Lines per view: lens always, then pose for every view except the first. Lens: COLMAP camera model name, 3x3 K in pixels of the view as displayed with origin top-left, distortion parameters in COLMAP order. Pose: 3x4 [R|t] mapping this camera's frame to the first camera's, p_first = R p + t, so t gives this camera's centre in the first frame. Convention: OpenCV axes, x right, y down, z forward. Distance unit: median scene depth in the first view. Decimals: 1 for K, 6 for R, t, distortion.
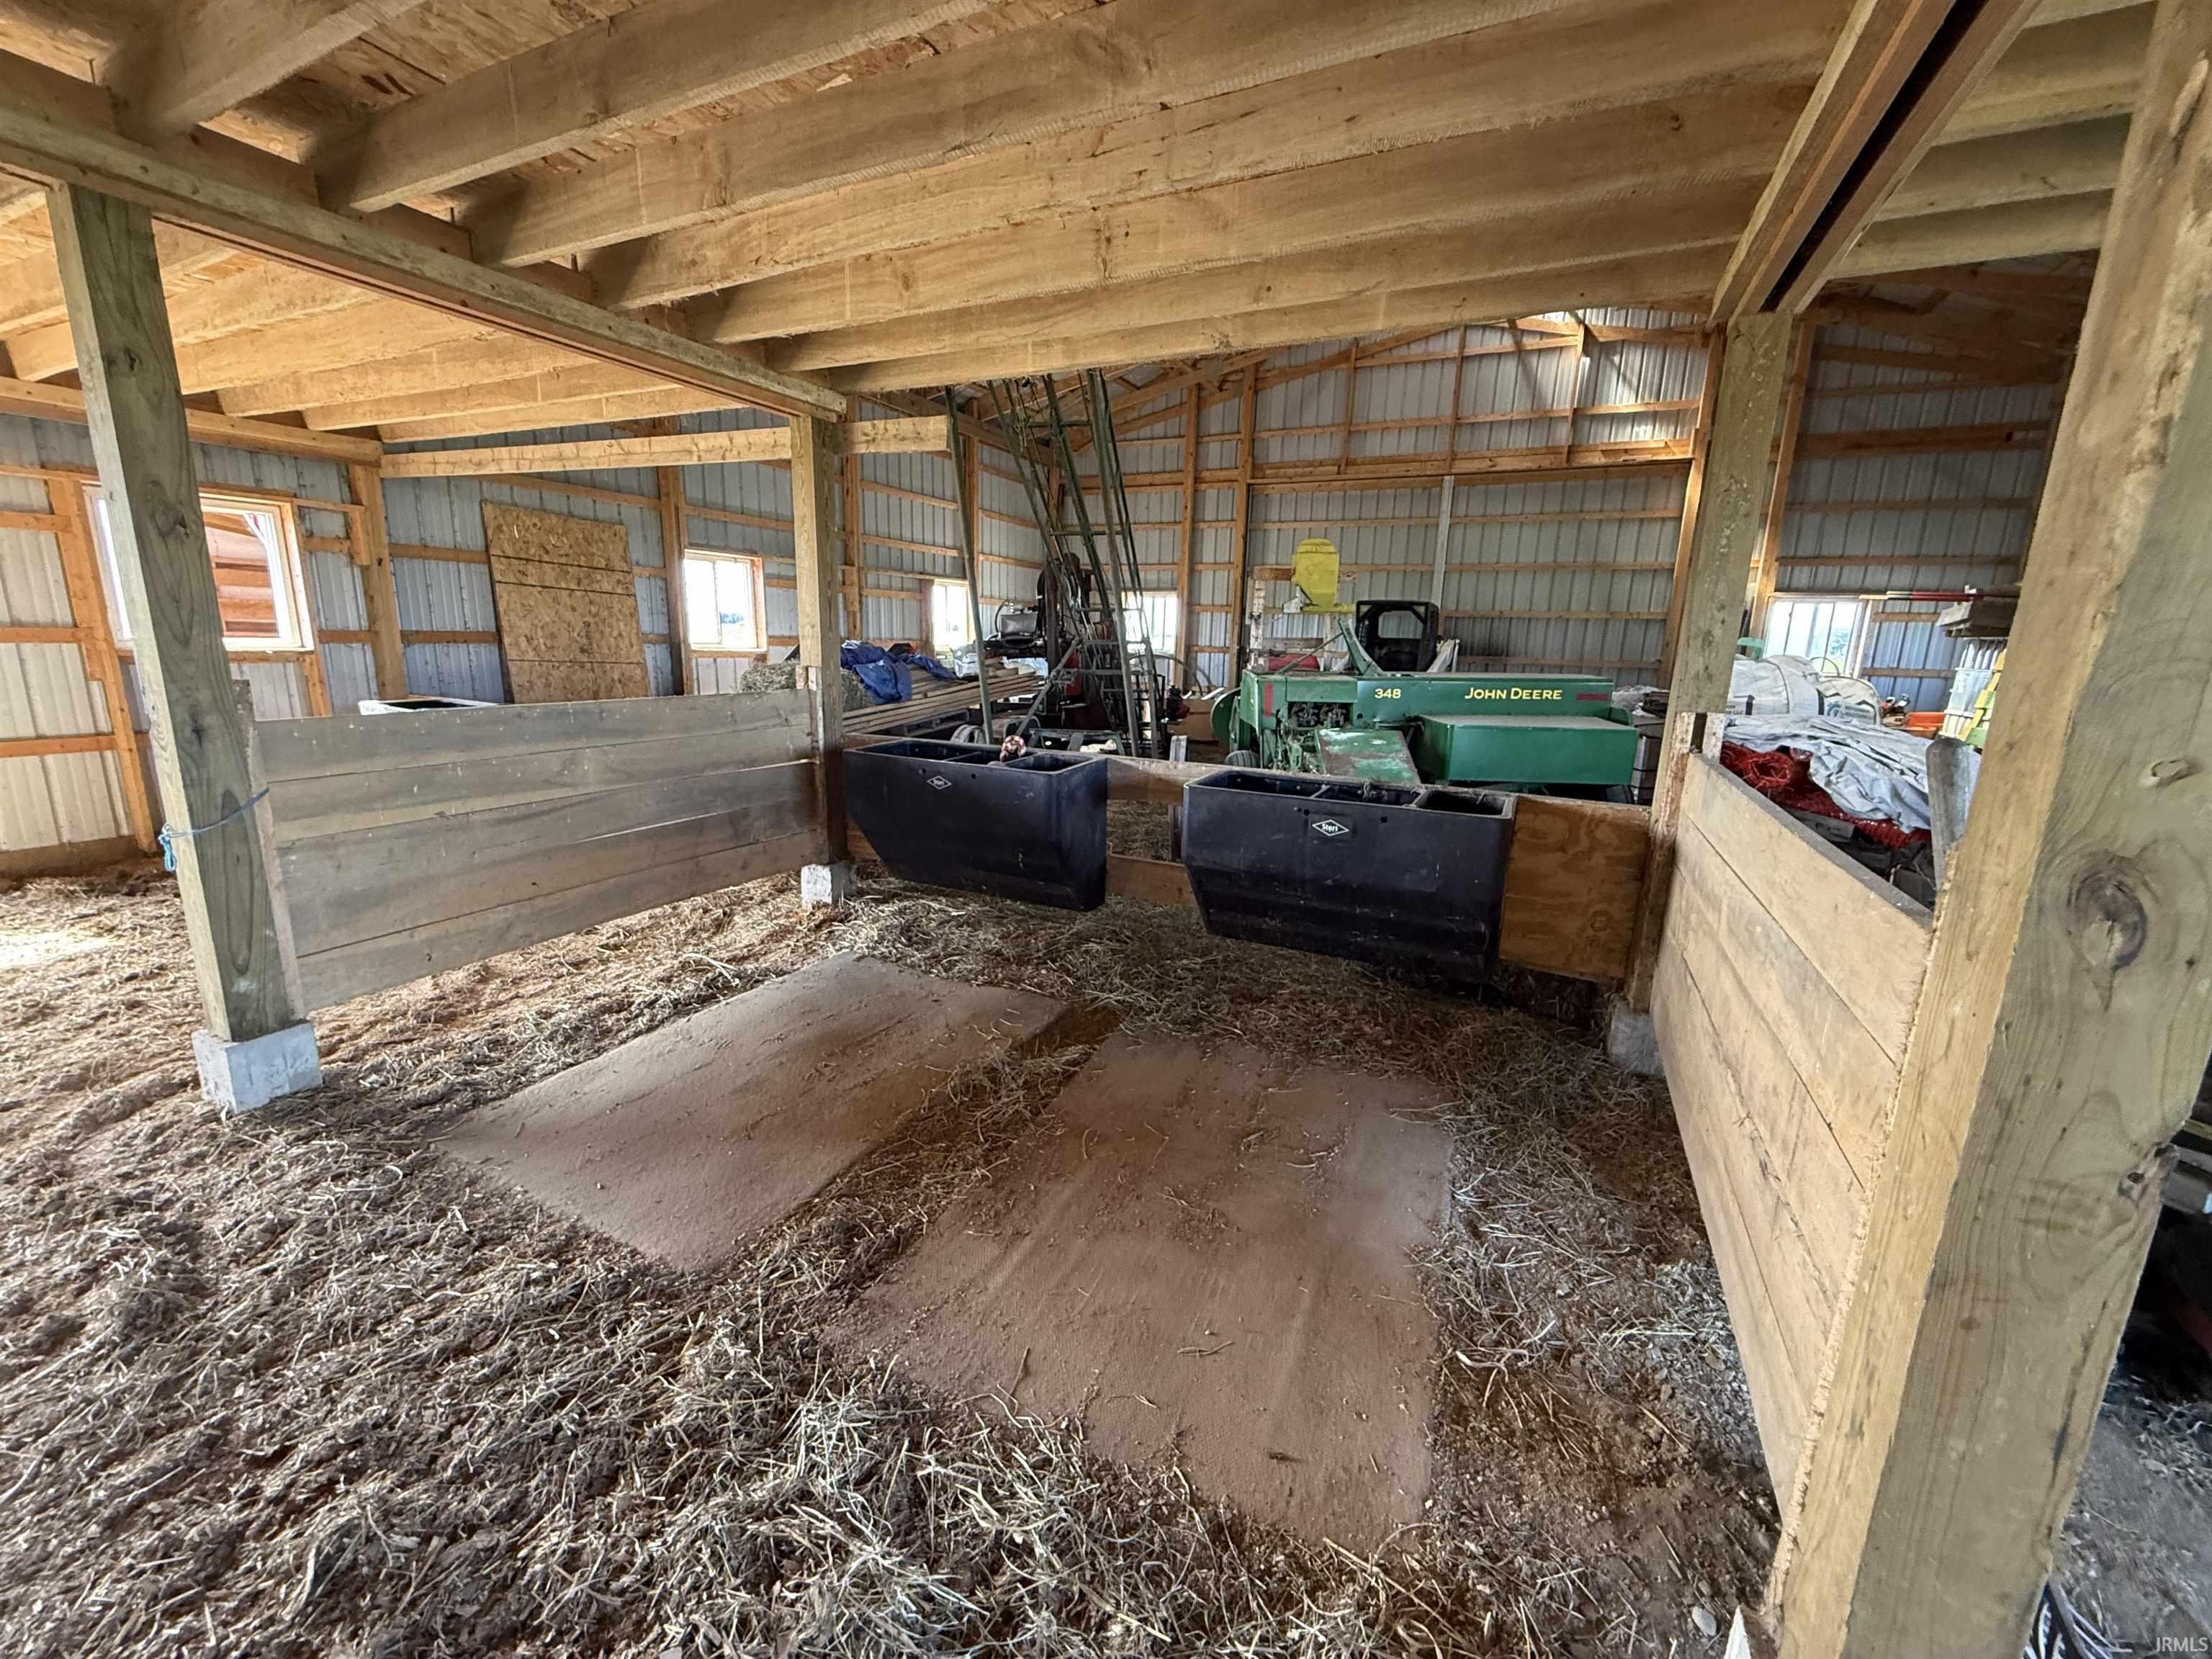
lens RADIAL K [[889.1, 0, 1112.7], [0, 889.1, 827.7], [0, 0, 1]] dist [-0.002377, -0.000705]
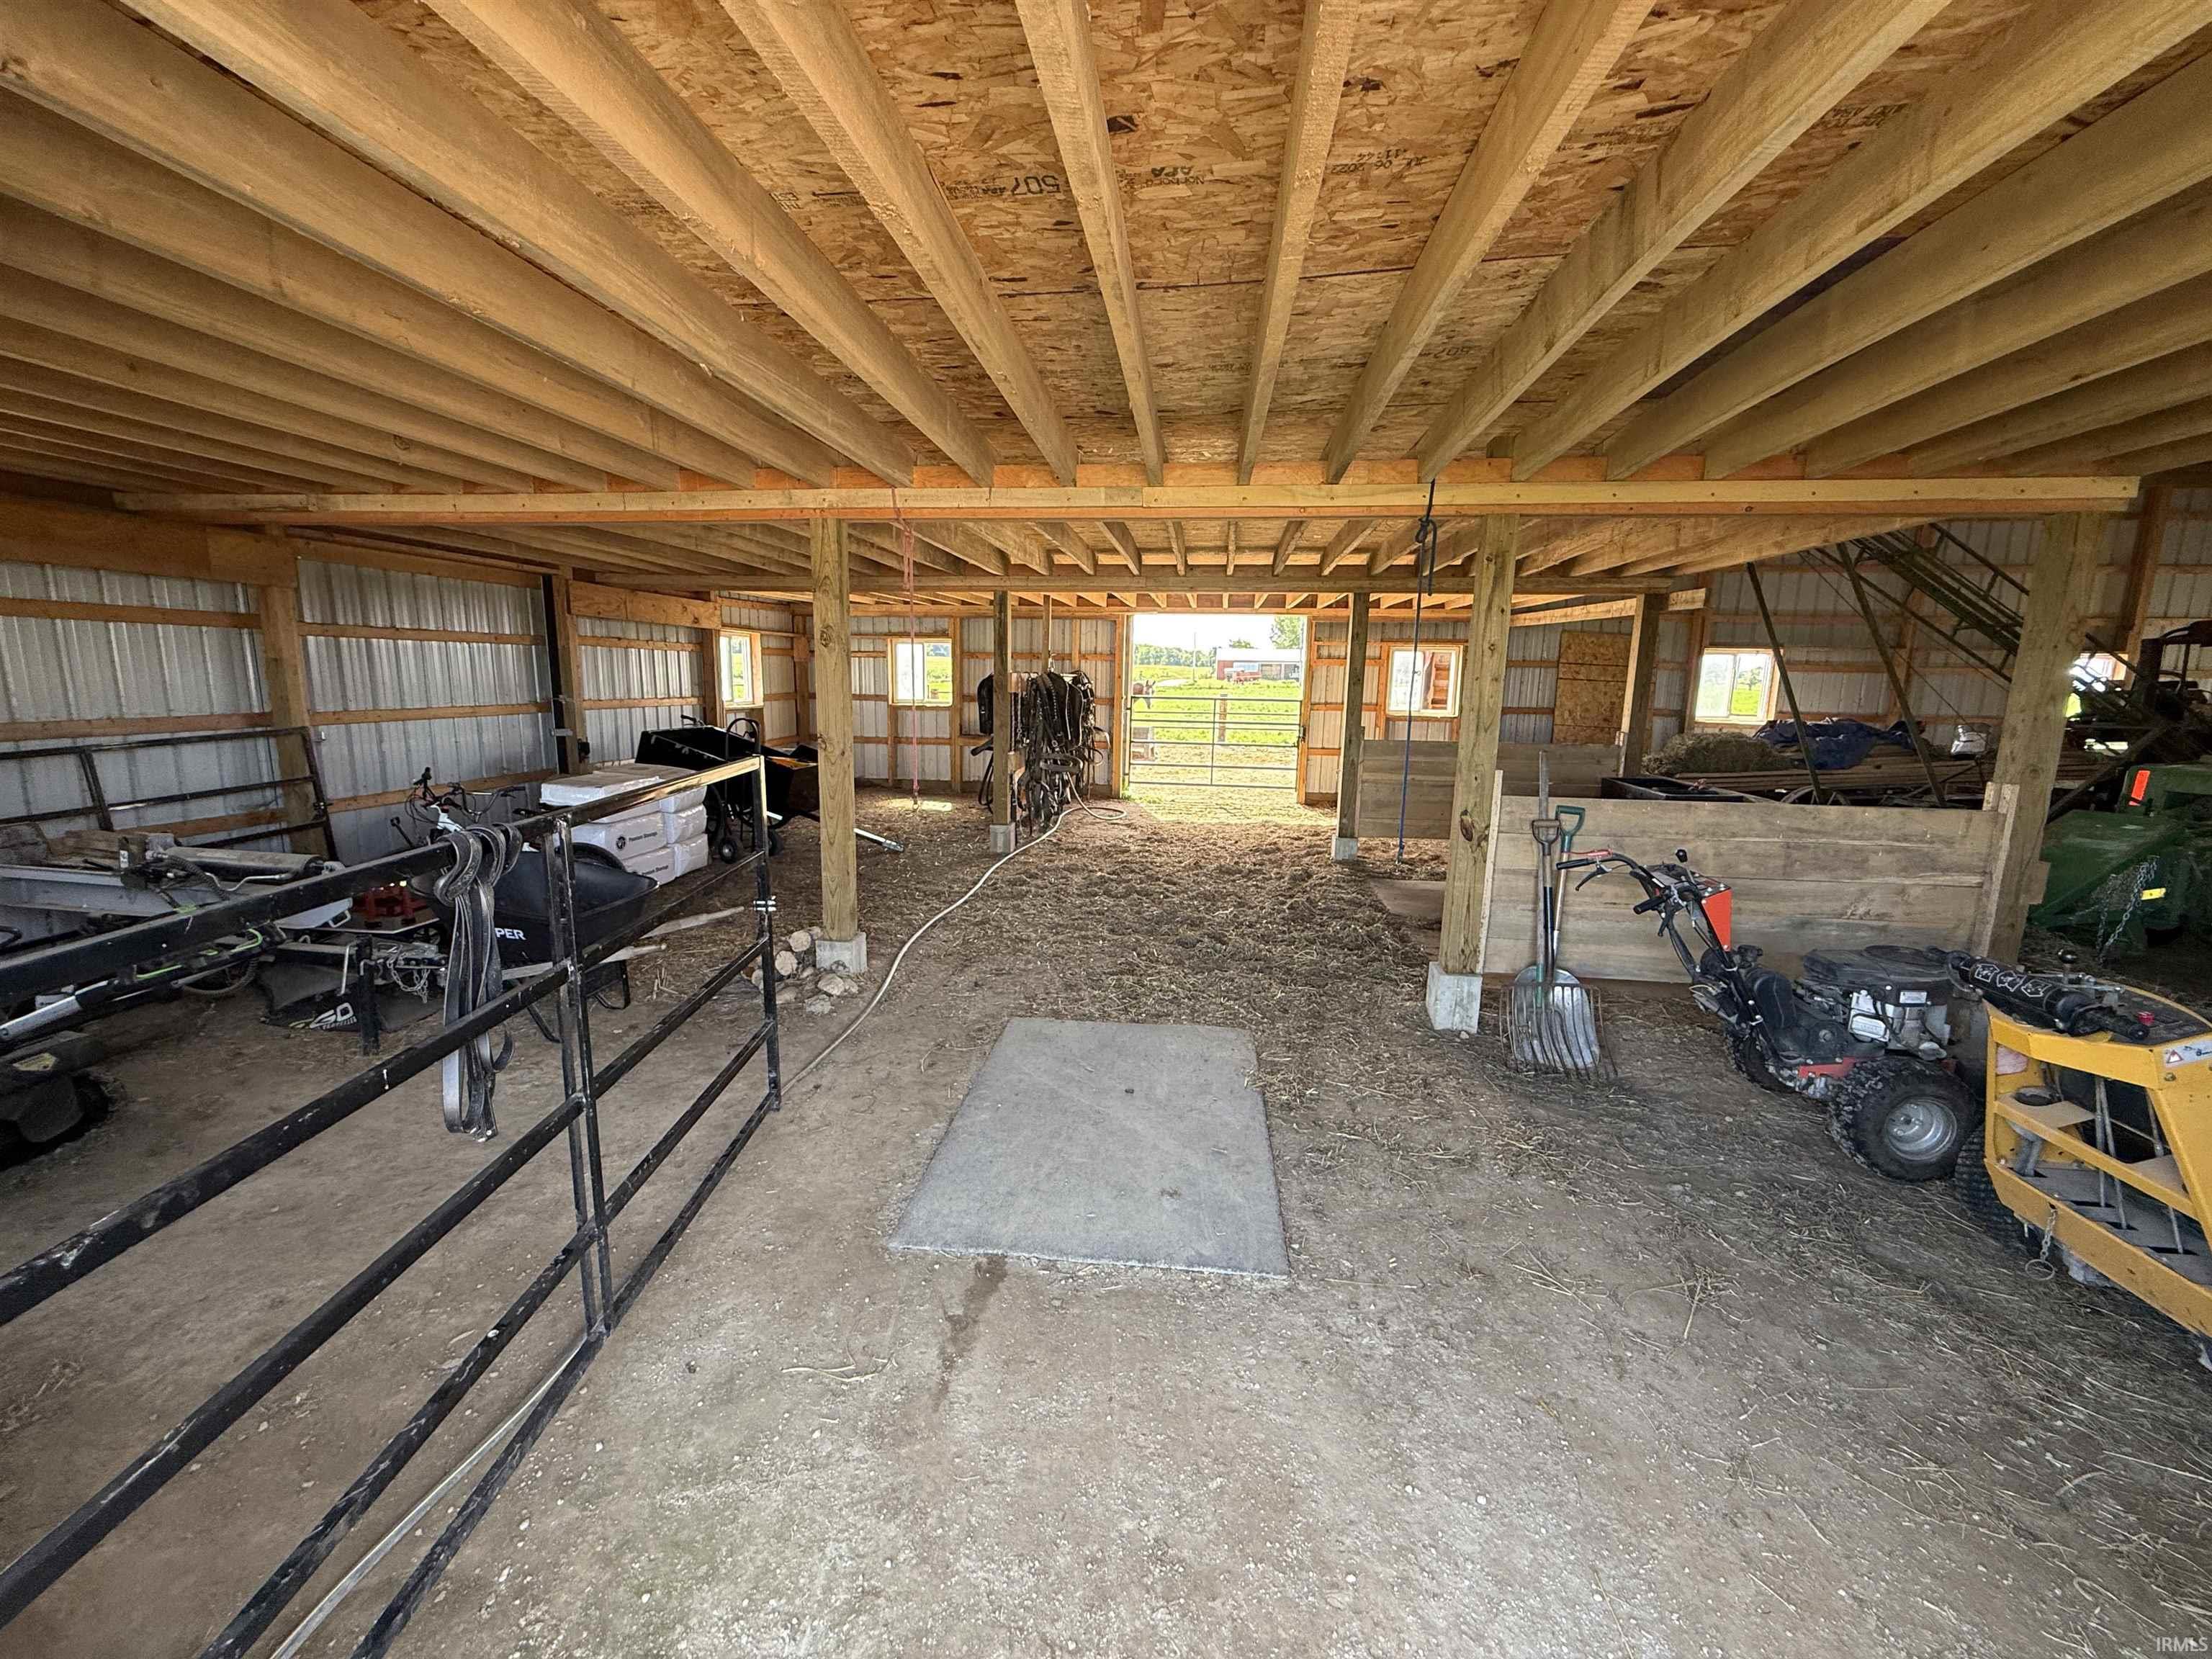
lens RADIAL K [[889.1, 0, 1105.3], [0, 889.1, 832.0], [0, 0, 1]] dist [-0.002377, -0.000705]
pose [[0.327758, 0.141277, -0.934139, 0.397048], [-0.204685, 0.975890, 0.075774, 0.034292], [0.922322, 0.166369, 0.348774, -0.207578]]
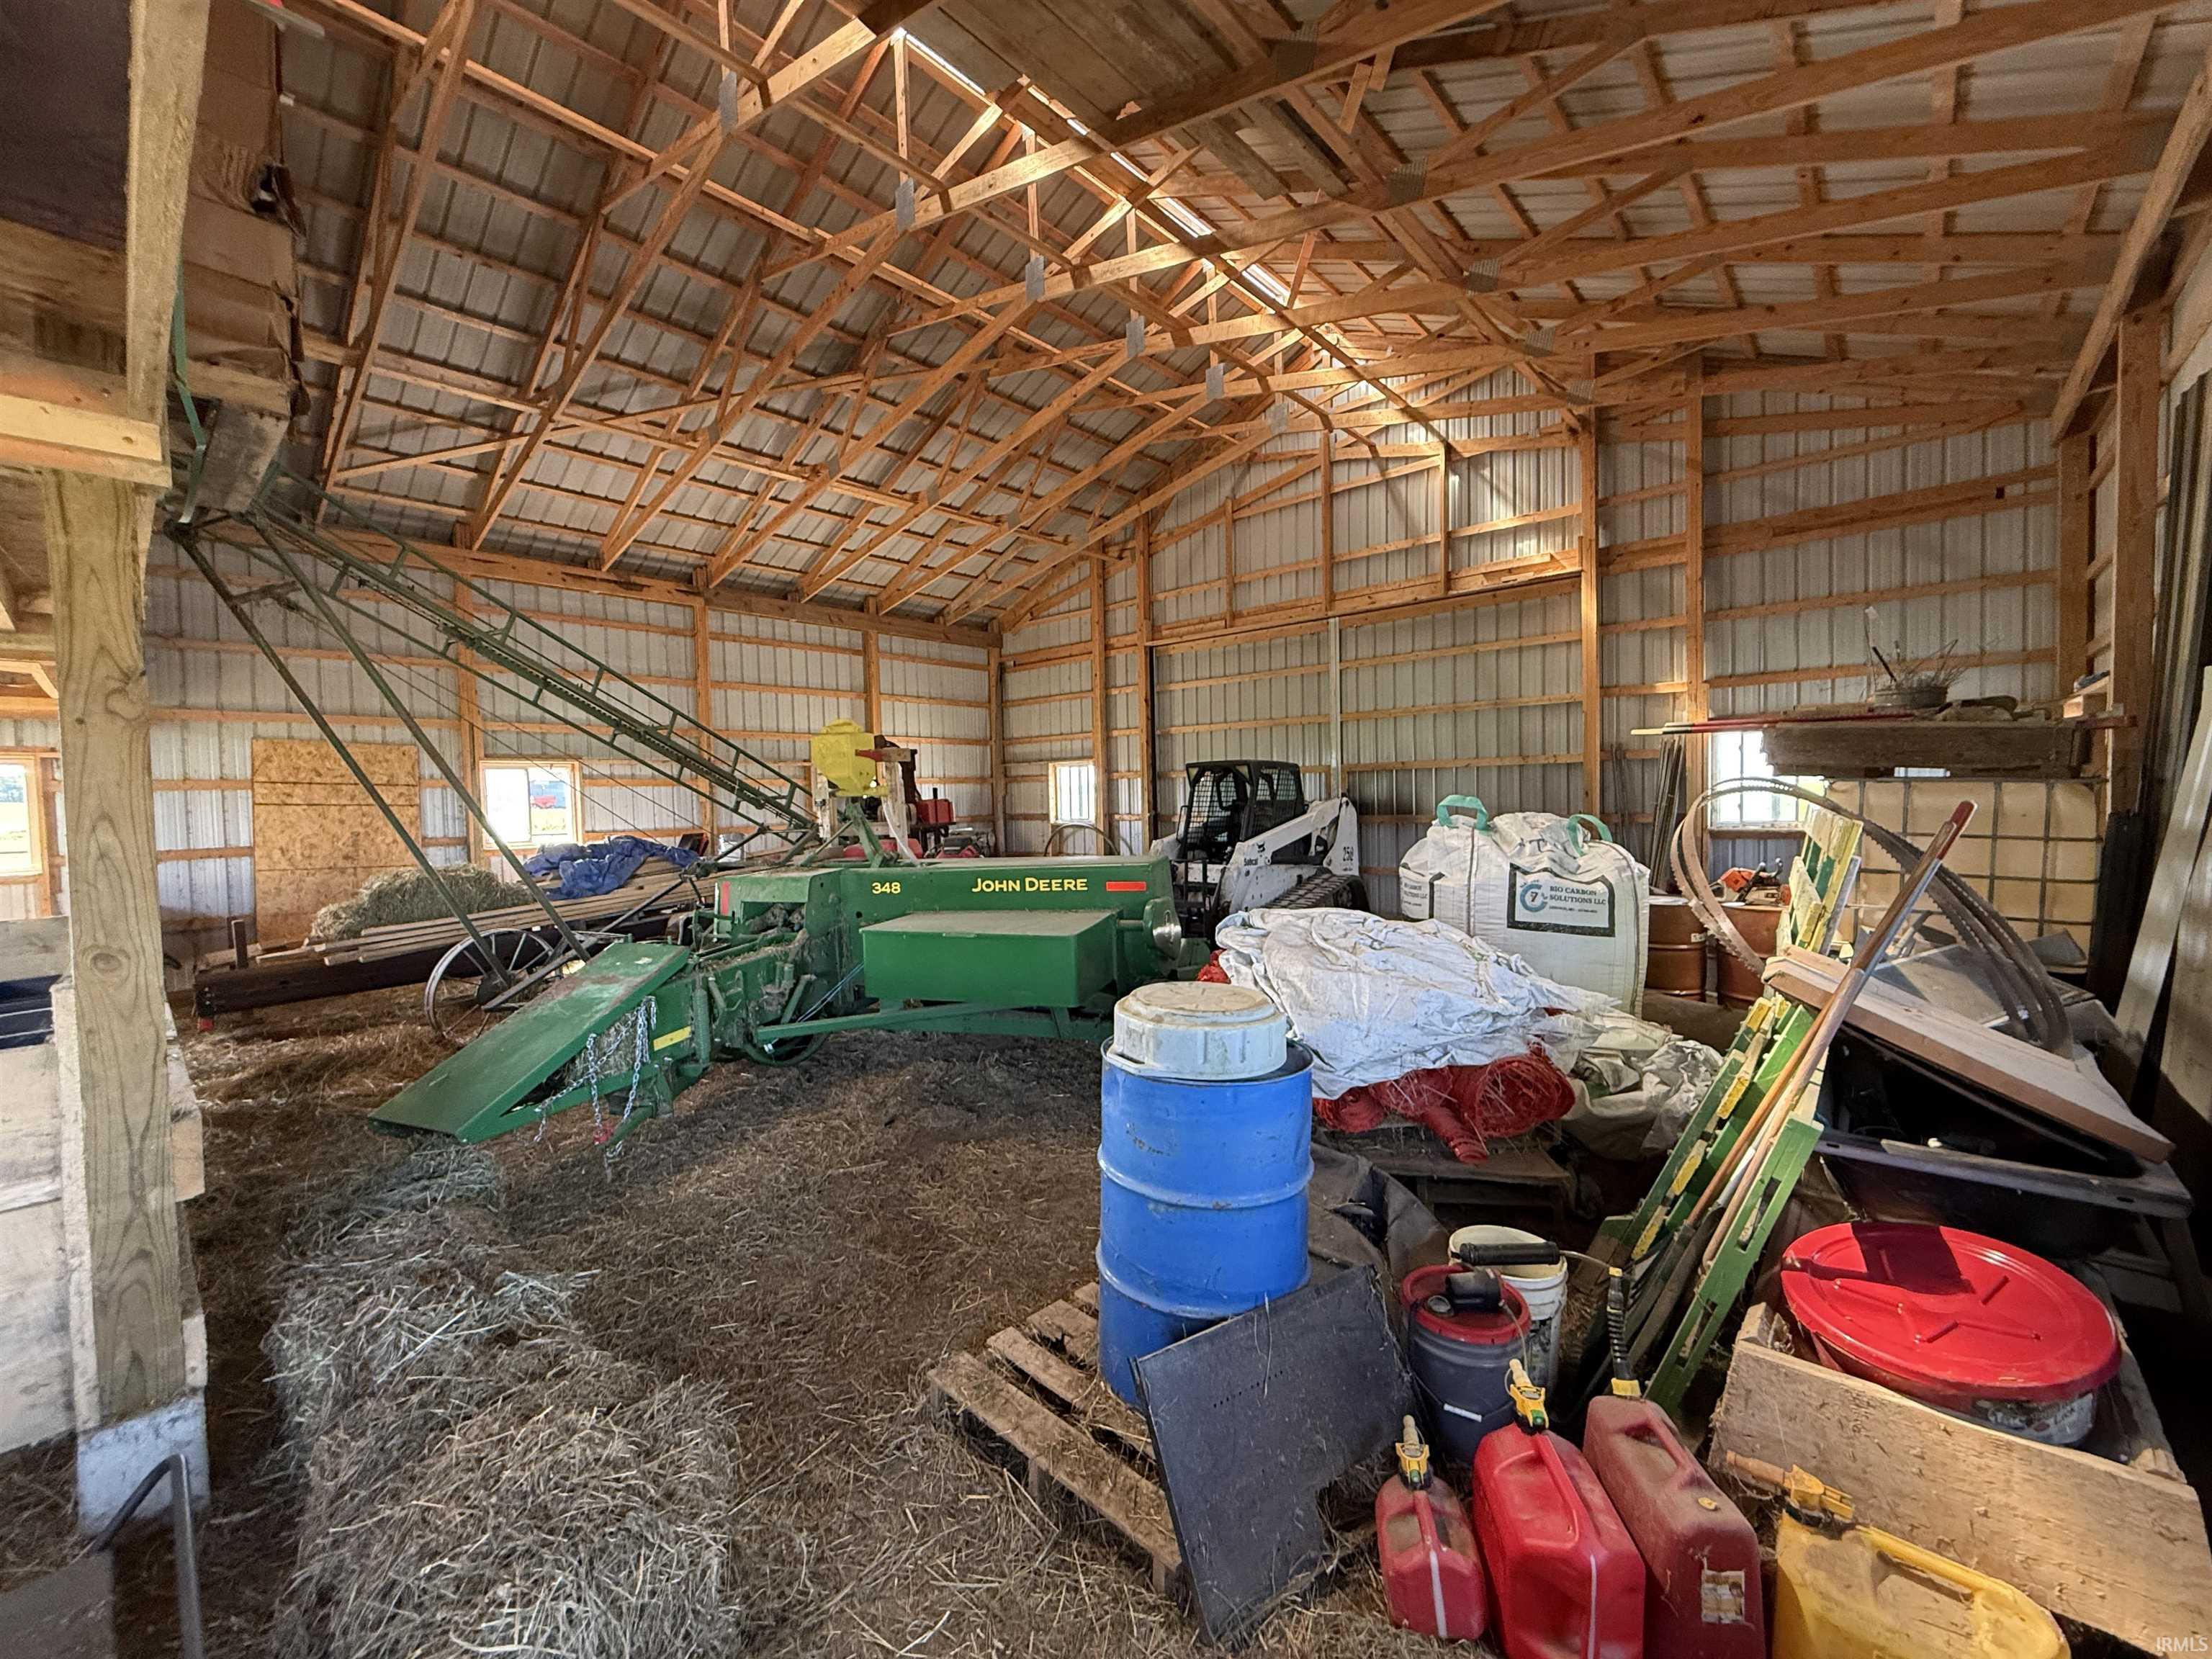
lens RADIAL K [[889.1, 0, 1104.1], [0, 889.1, 827.8], [0, 0, 1]] dist [-0.002377, -0.000705]
pose [[0.960469, -0.038937, -0.275650, 0.436775], [-0.009241, 0.985166, -0.171358, -0.036988], [0.278233, 0.167131, 0.945861, 0.139181]]
